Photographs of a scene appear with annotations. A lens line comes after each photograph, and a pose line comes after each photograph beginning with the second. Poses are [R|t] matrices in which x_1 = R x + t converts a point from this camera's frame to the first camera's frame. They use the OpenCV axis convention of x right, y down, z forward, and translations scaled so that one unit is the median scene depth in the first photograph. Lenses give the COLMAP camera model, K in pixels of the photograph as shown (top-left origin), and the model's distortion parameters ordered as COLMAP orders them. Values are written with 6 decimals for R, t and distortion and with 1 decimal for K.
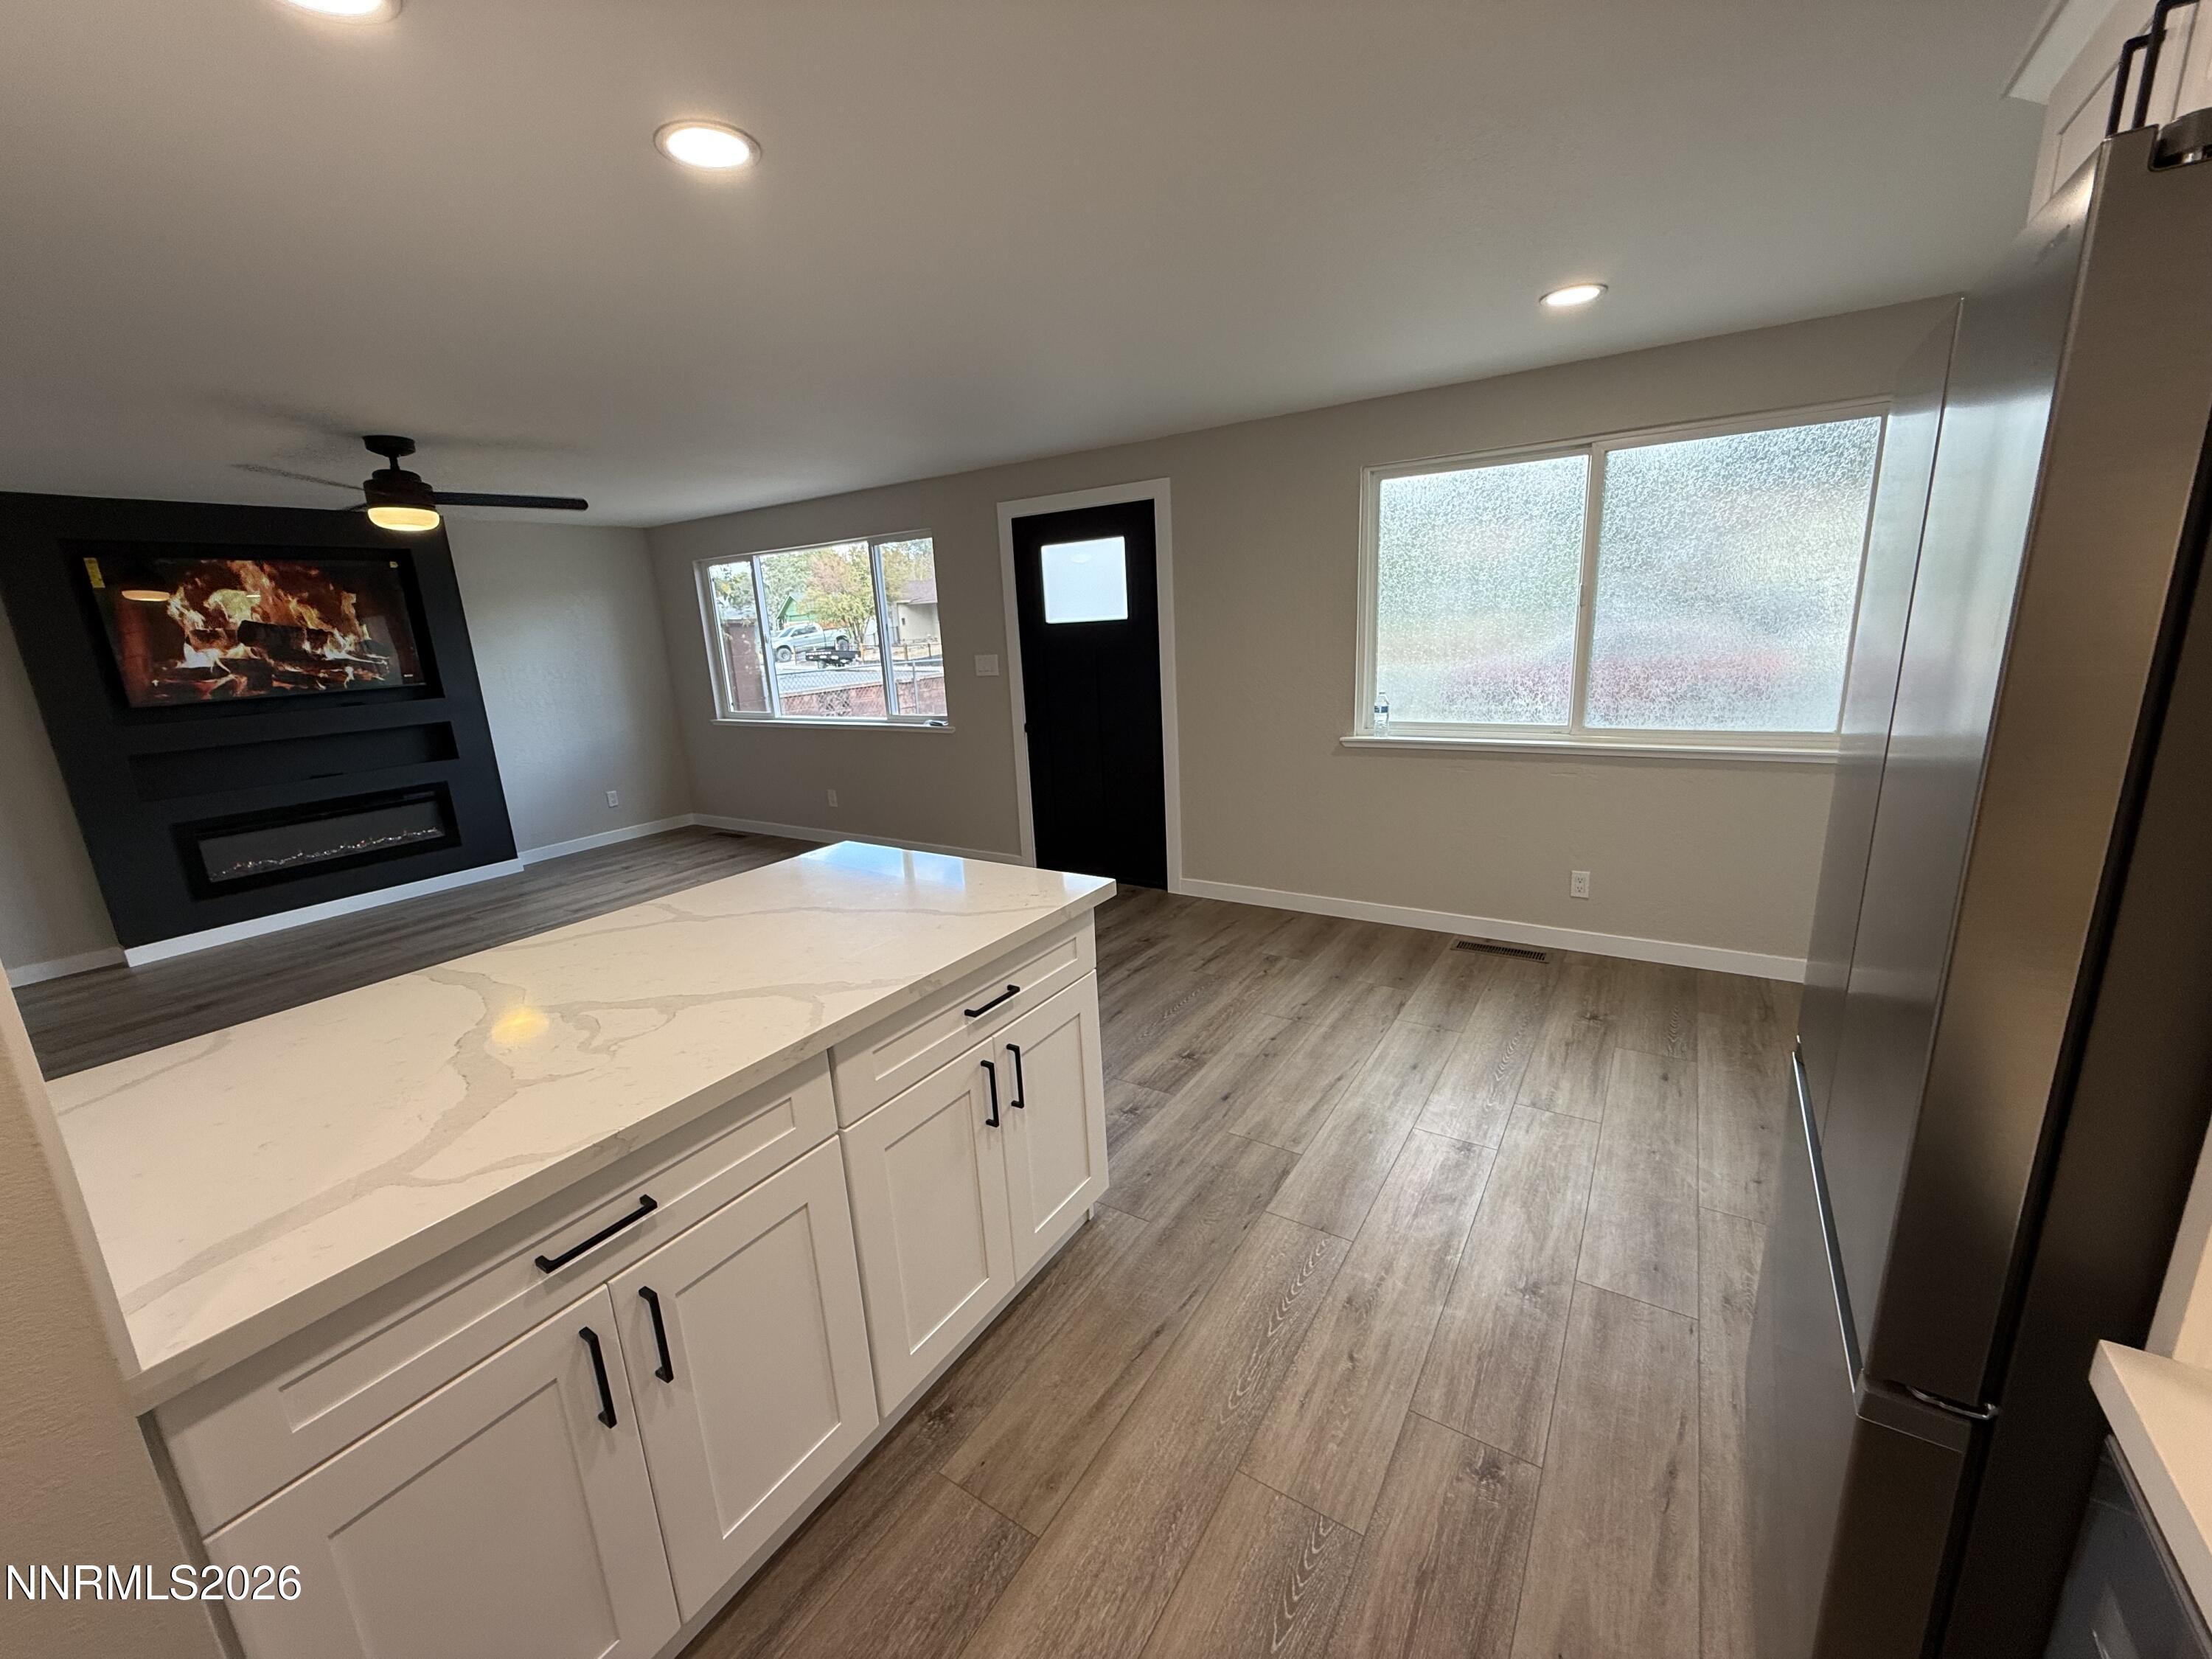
lens RADIAL K [[878.5, 0, 1102.3], [0, 878.5, 830.6], [0, 0, 1]] dist [0.000026, -0.000153]
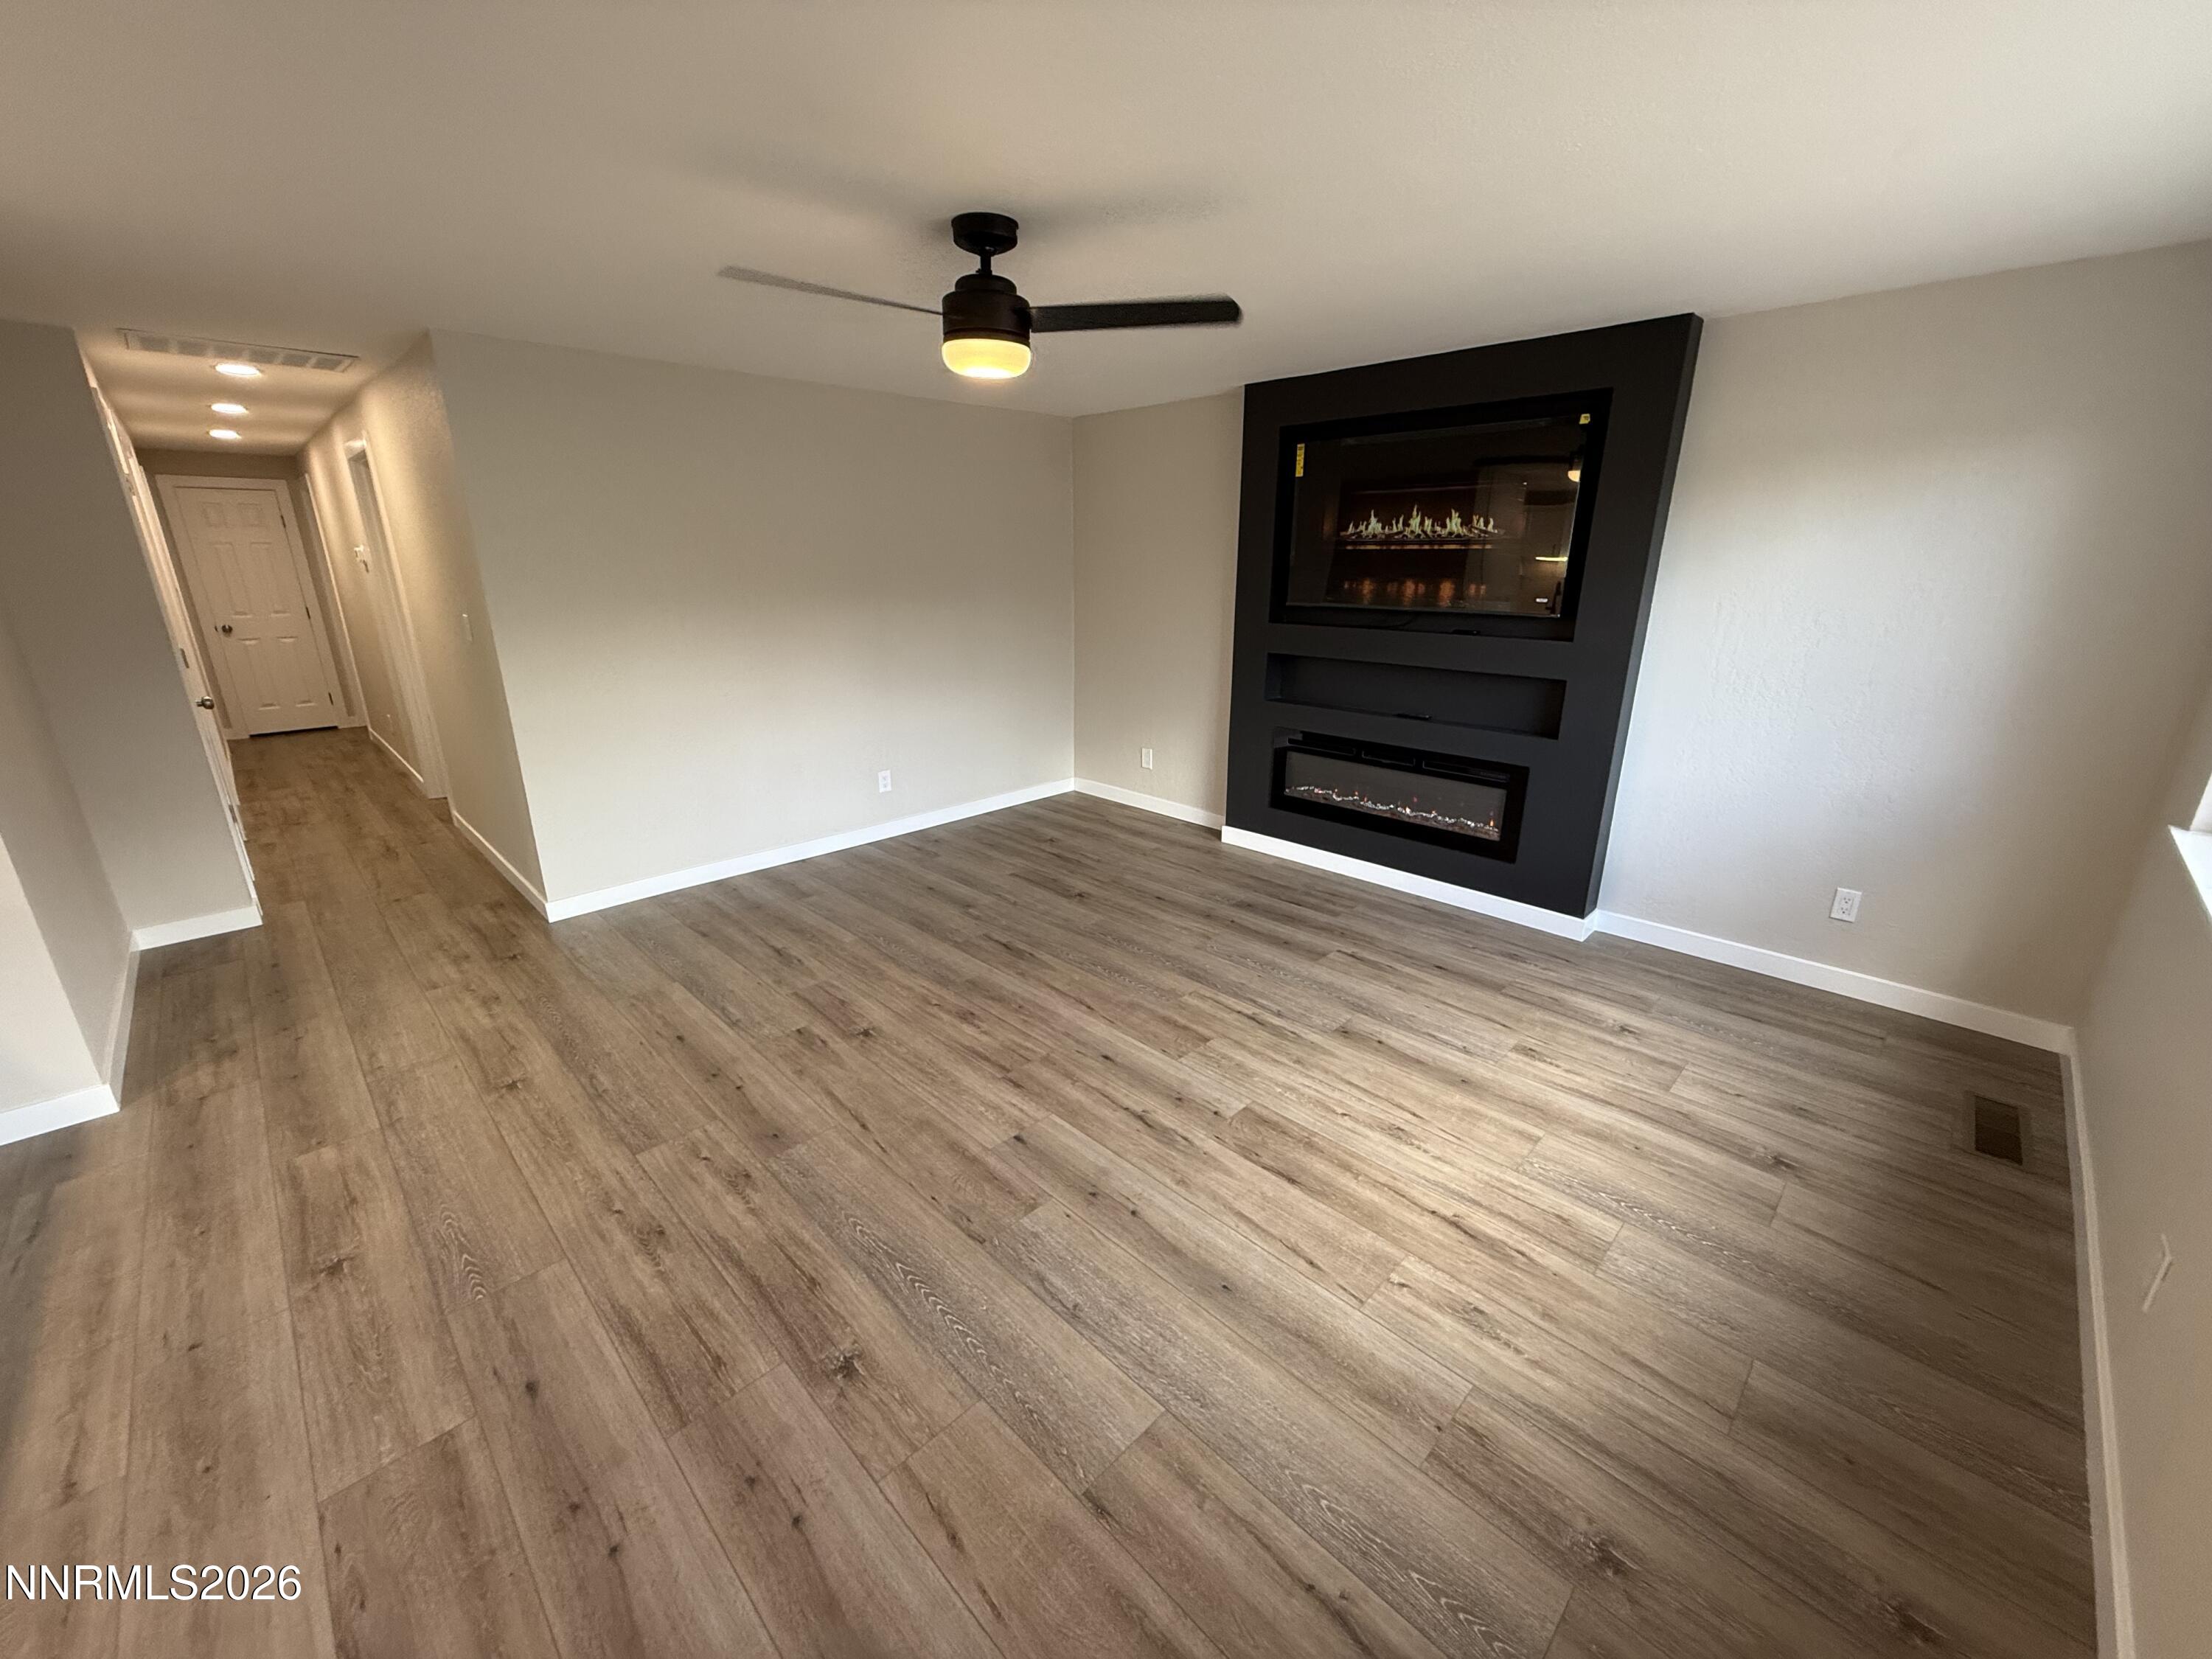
lens RADIAL K [[878.5, 0, 1102.3], [0, 878.5, 830.6], [0, 0, 1]] dist [0.000026, -0.000153]
pose [[-0.210458, 0.344620, -0.914847, -0.079847], [-0.220499, 0.894958, 0.387853, -0.233425], [0.952412, 0.283349, -0.112363, 0.928144]]
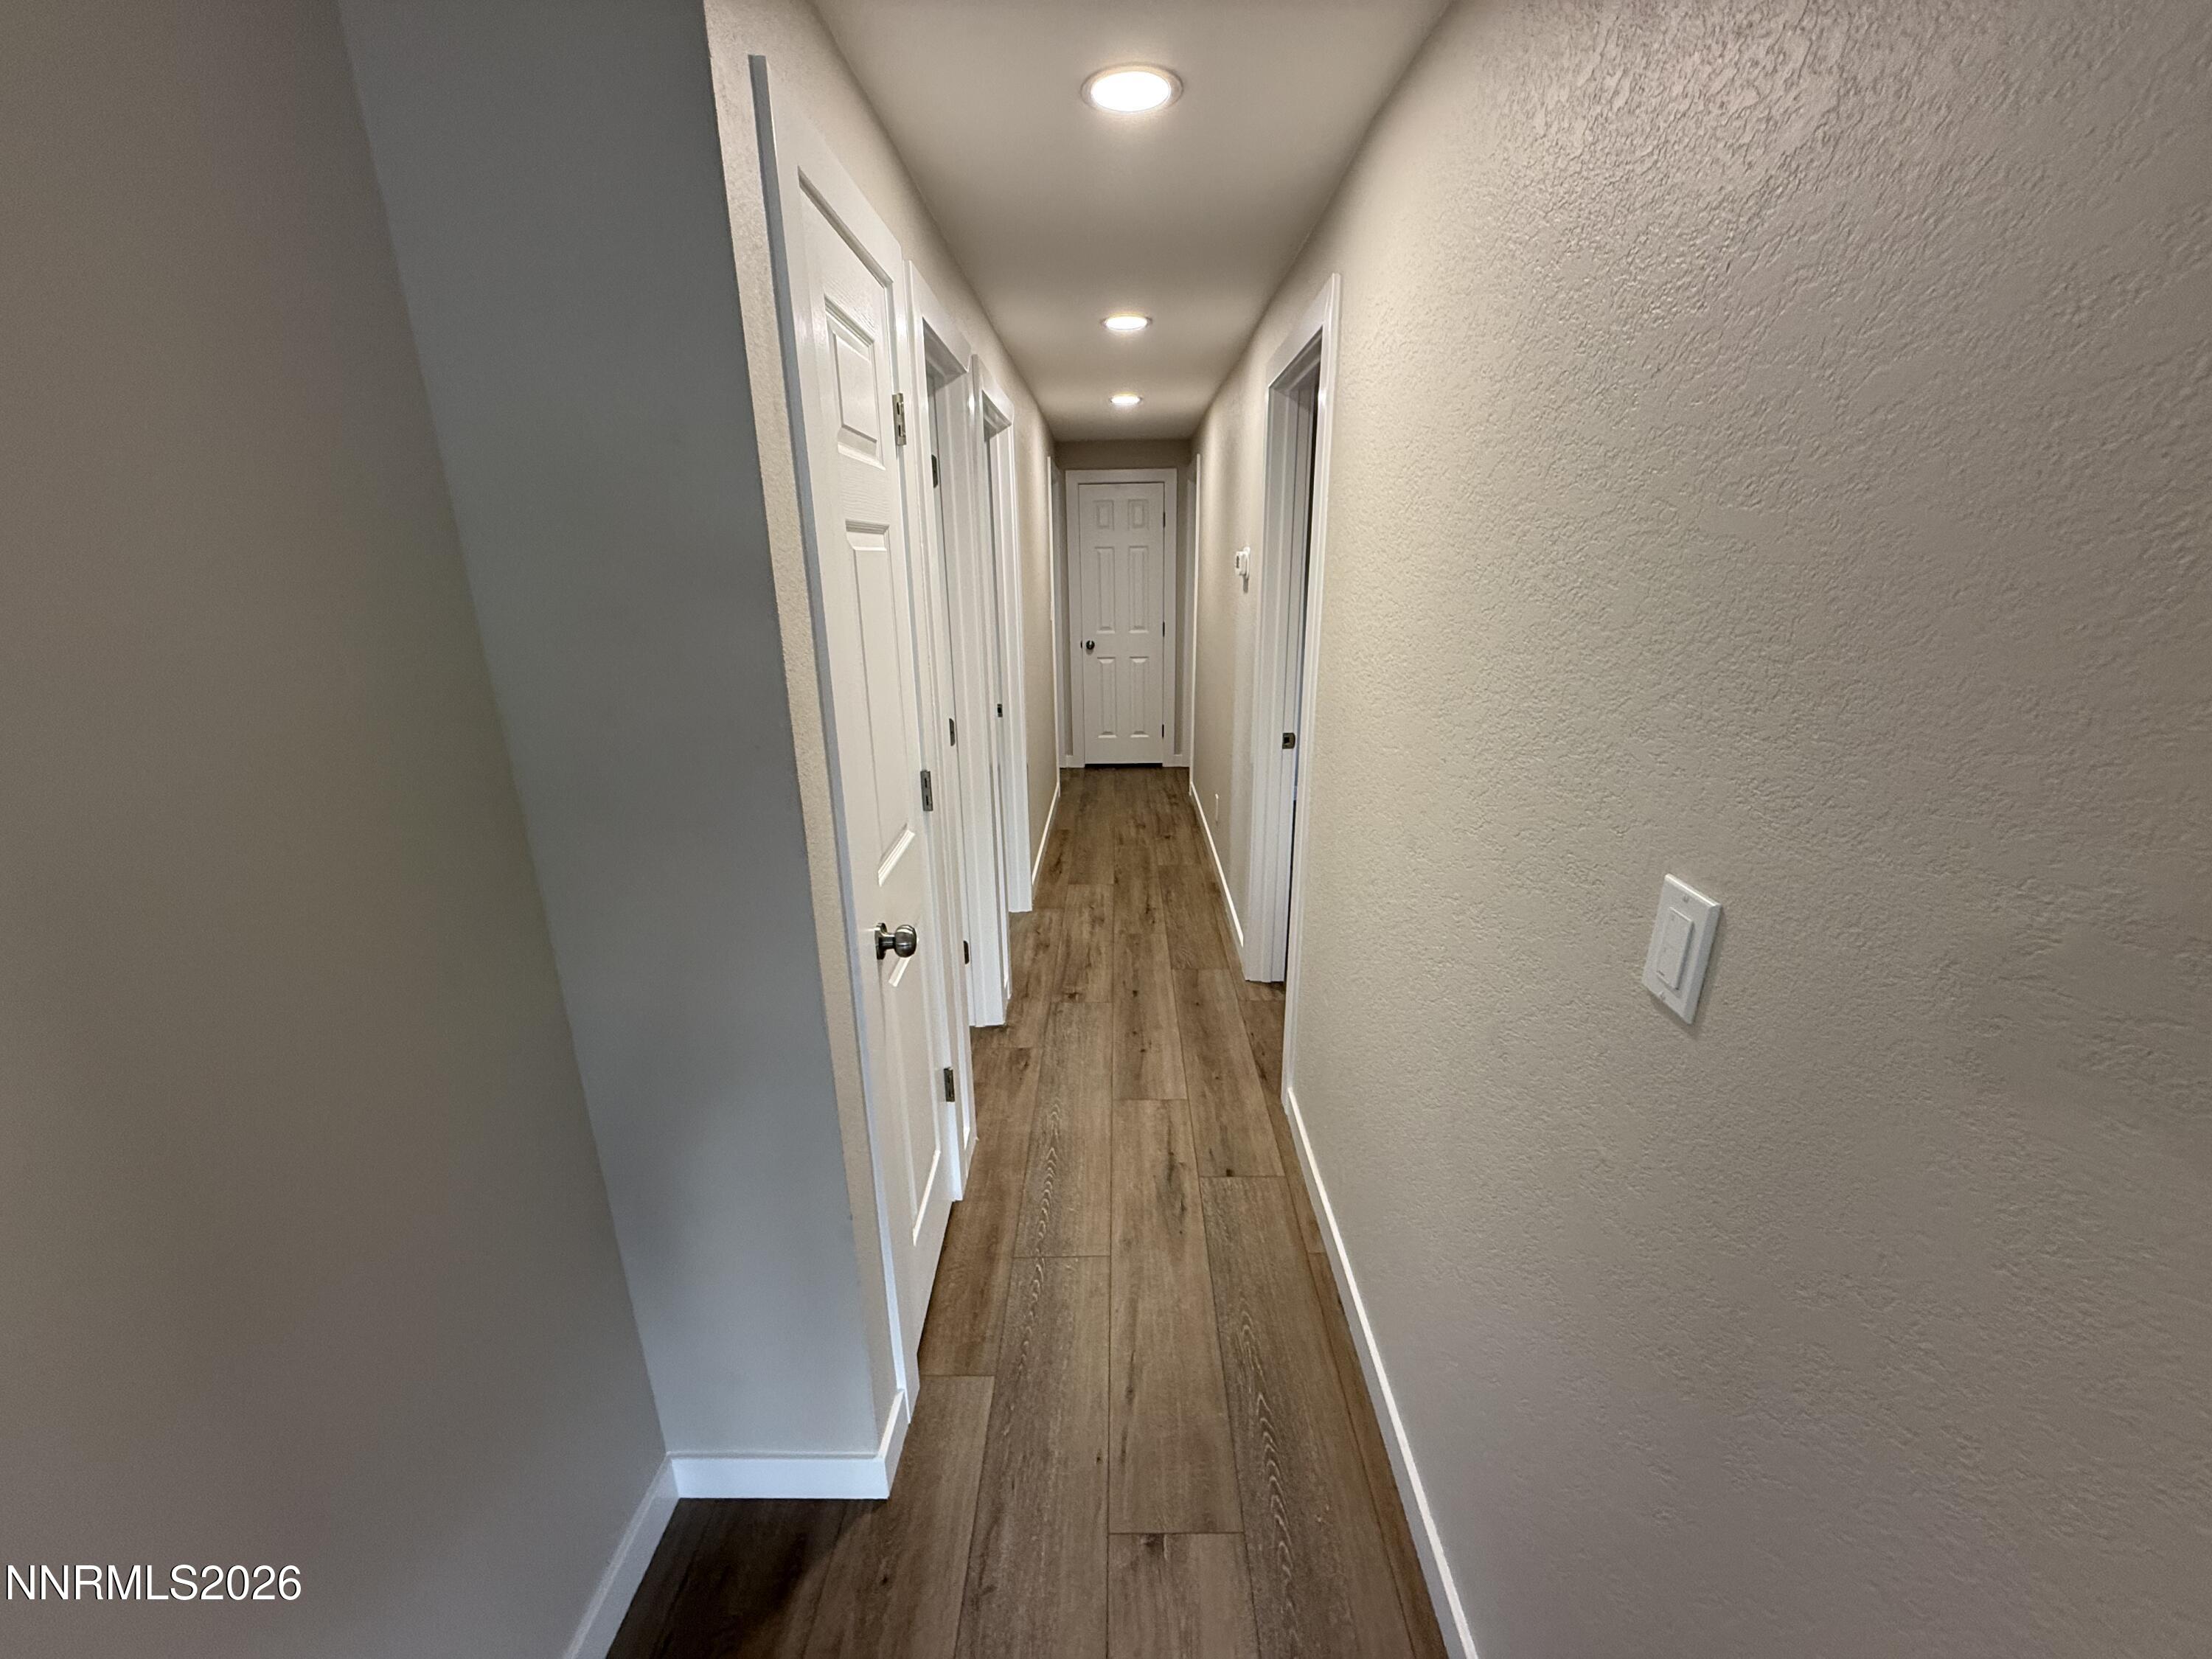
lens RADIAL K [[878.5, 0, 1102.3], [0, 878.5, 830.6], [0, 0, 1]] dist [0.000026, -0.000153]
pose [[-0.844787, 0.224081, -0.485925, -0.589067], [-0.064479, 0.858852, 0.508150, -0.055420], [0.531204, 0.460610, -0.711098, 0.288454]]
